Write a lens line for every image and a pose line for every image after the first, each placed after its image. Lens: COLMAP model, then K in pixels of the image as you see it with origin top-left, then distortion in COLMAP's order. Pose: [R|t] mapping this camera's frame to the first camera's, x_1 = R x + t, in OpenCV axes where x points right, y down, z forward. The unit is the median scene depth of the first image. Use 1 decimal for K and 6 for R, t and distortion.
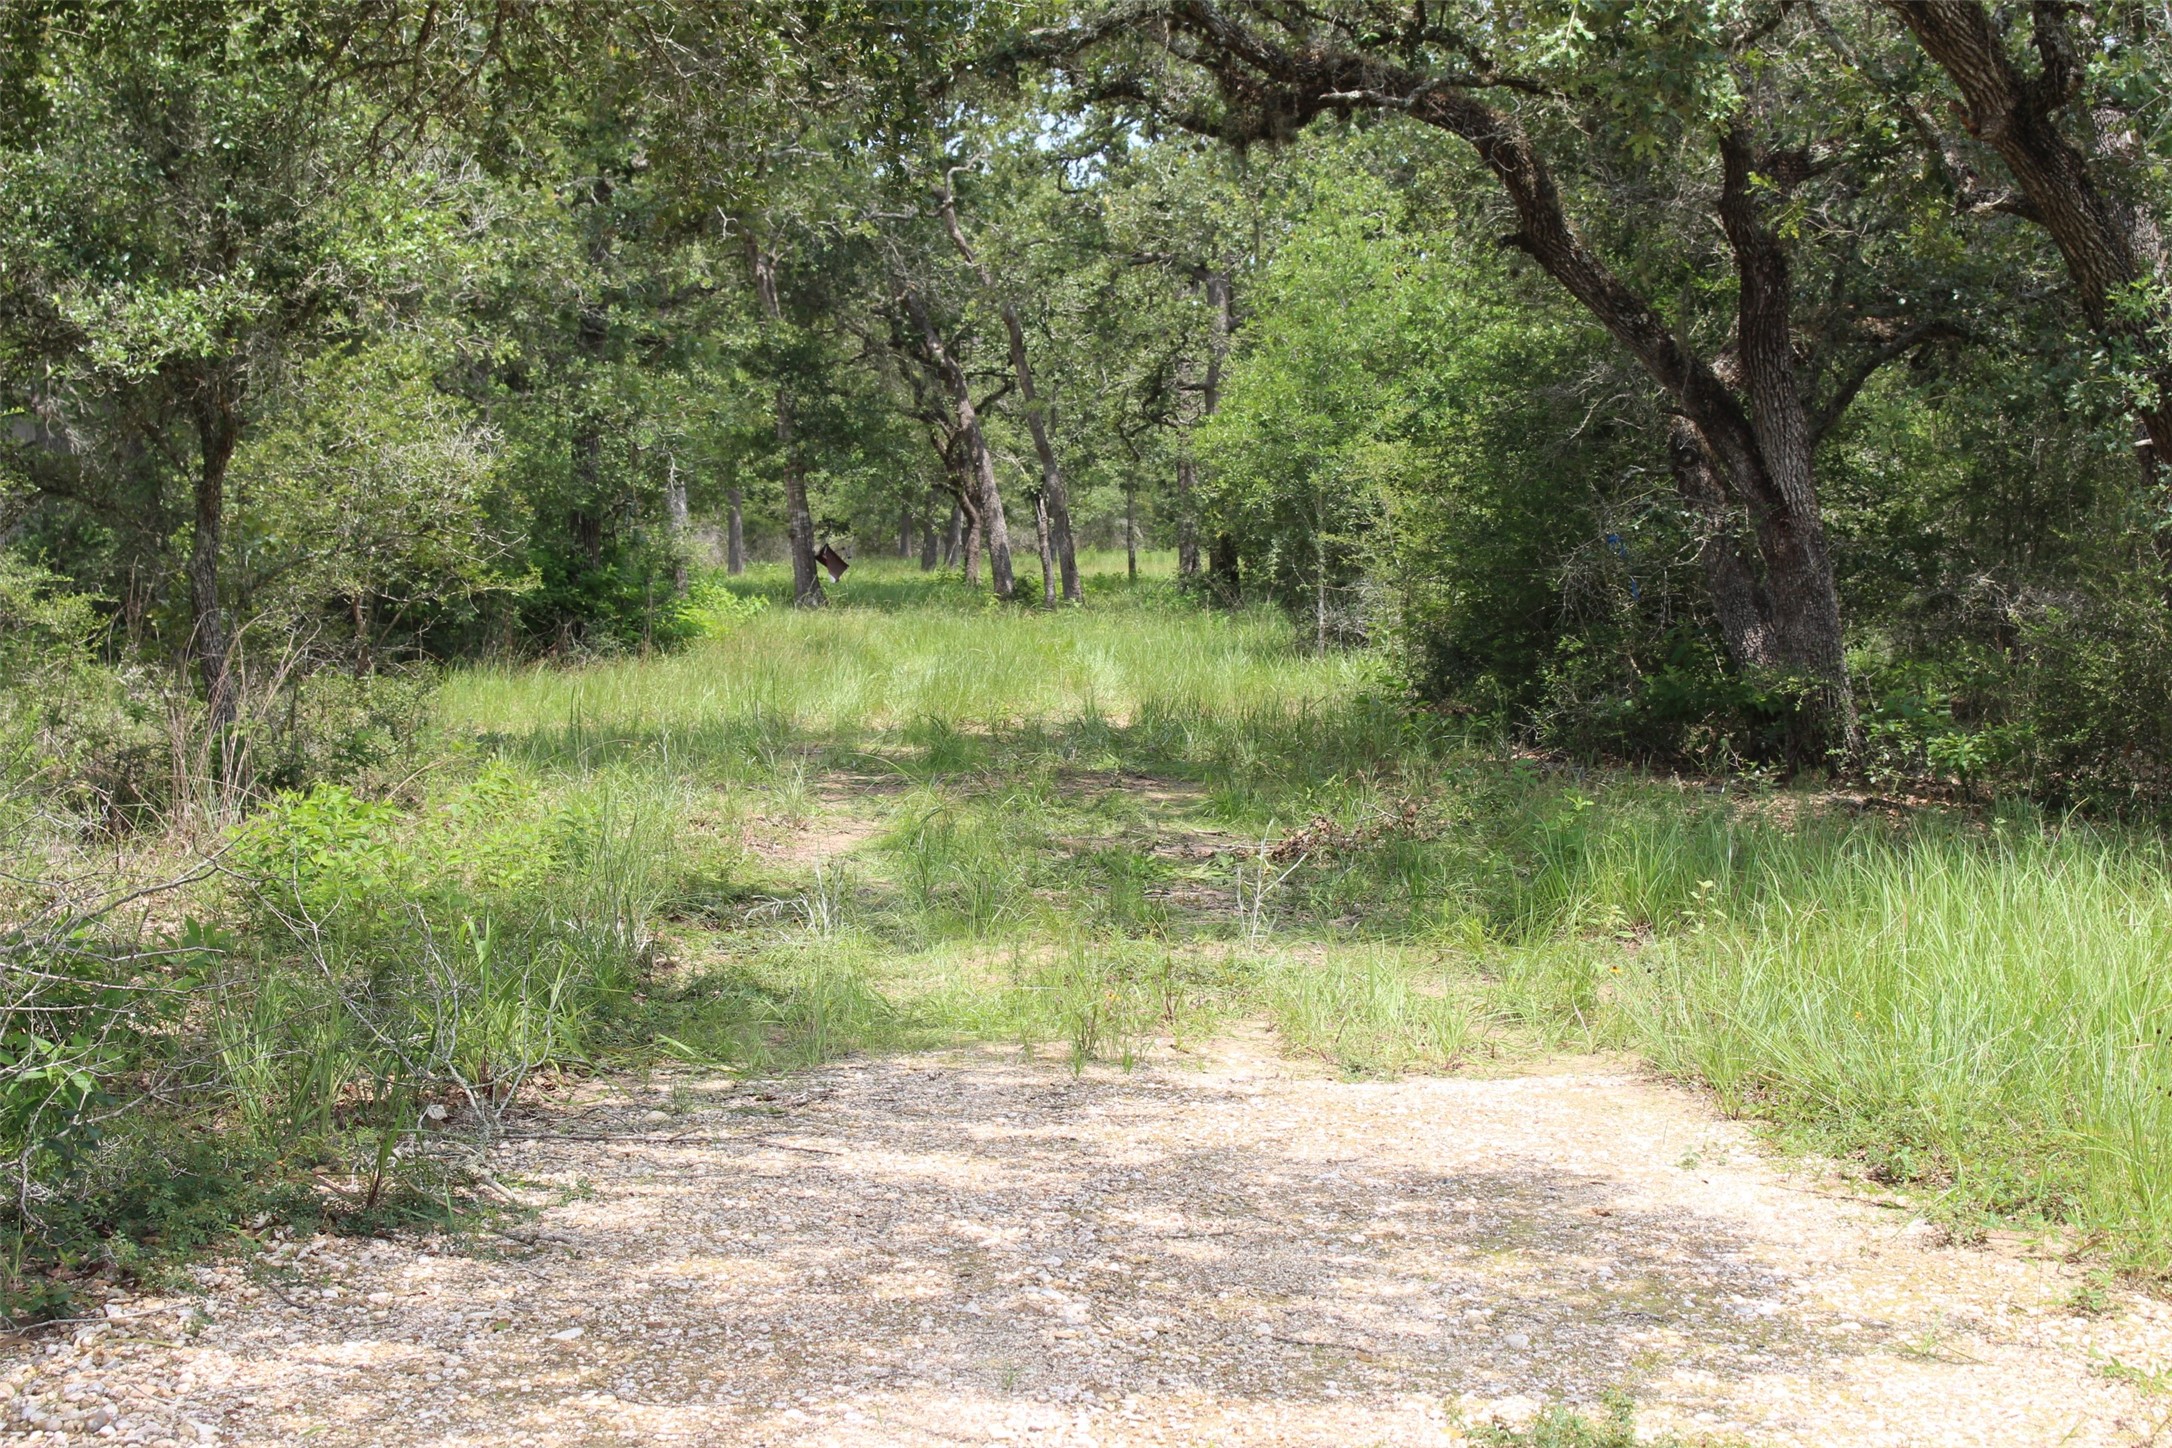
lens RADIAL K [[3813.2, 0, 1081.9], [0, 3813.2, 685.5], [0, 0, 1]] dist [-0.008103, 0.107346]
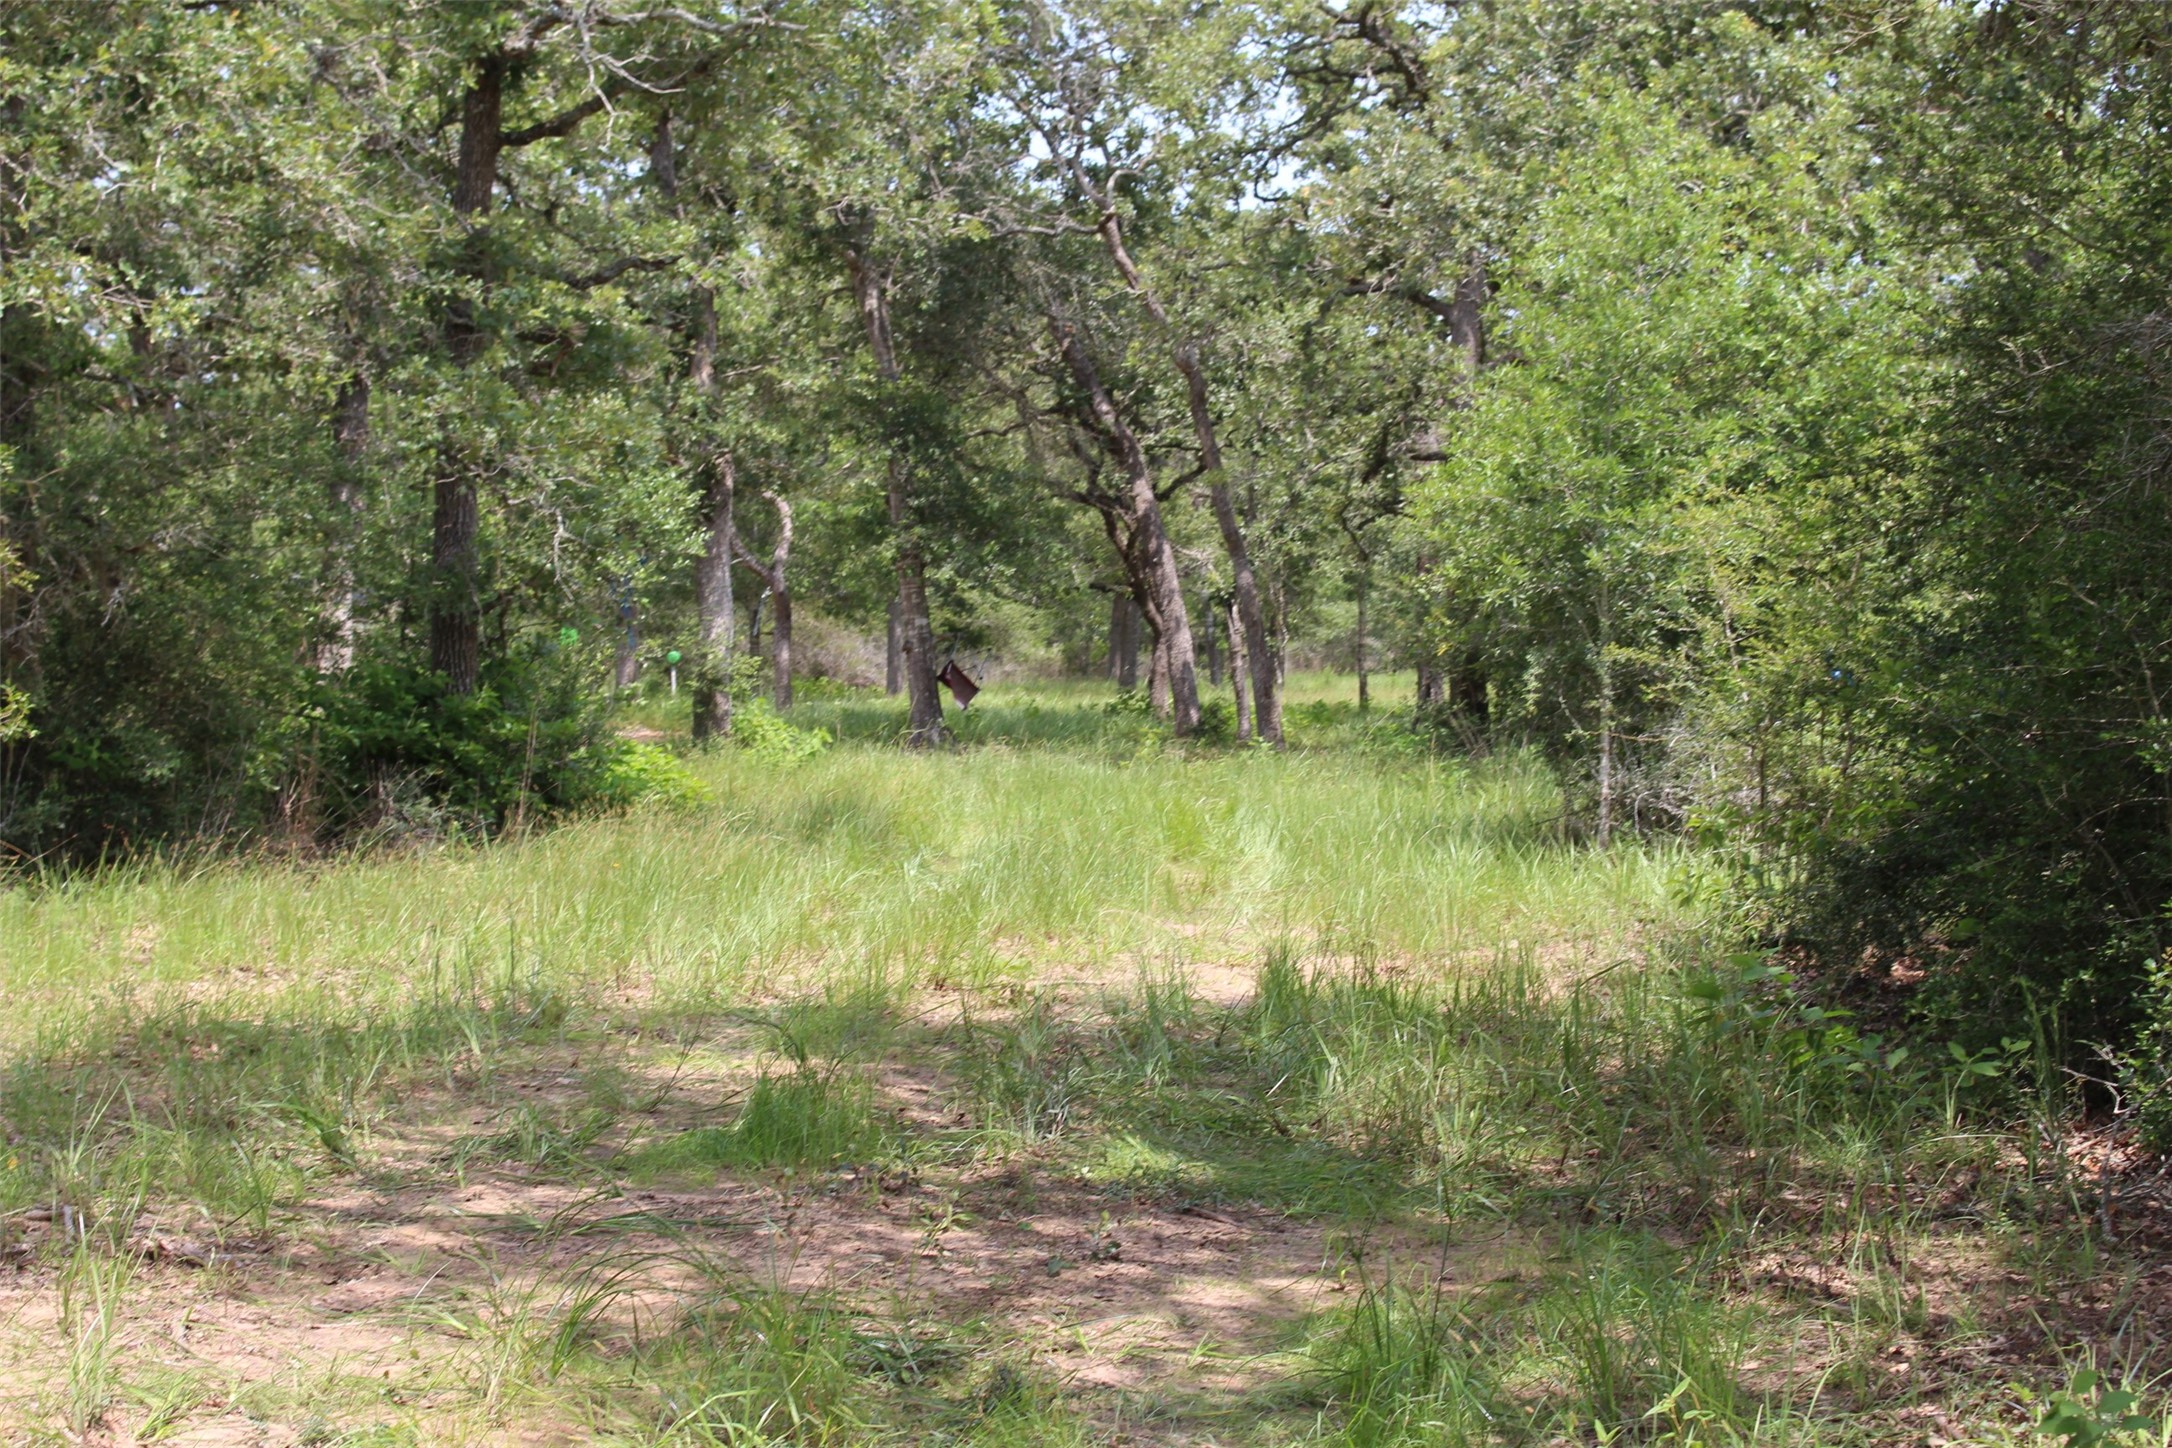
lens RADIAL K [[3813.2, 0, 1081.9], [0, 3813.2, 685.5], [0, 0, 1]] dist [-0.008103, 0.107346]
pose [[0.997531, 0.009868, -0.069532, 0.032505], [-0.012059, 0.999442, -0.031152, -0.020923], [0.069186, 0.031913, 0.997093, 0.586690]]
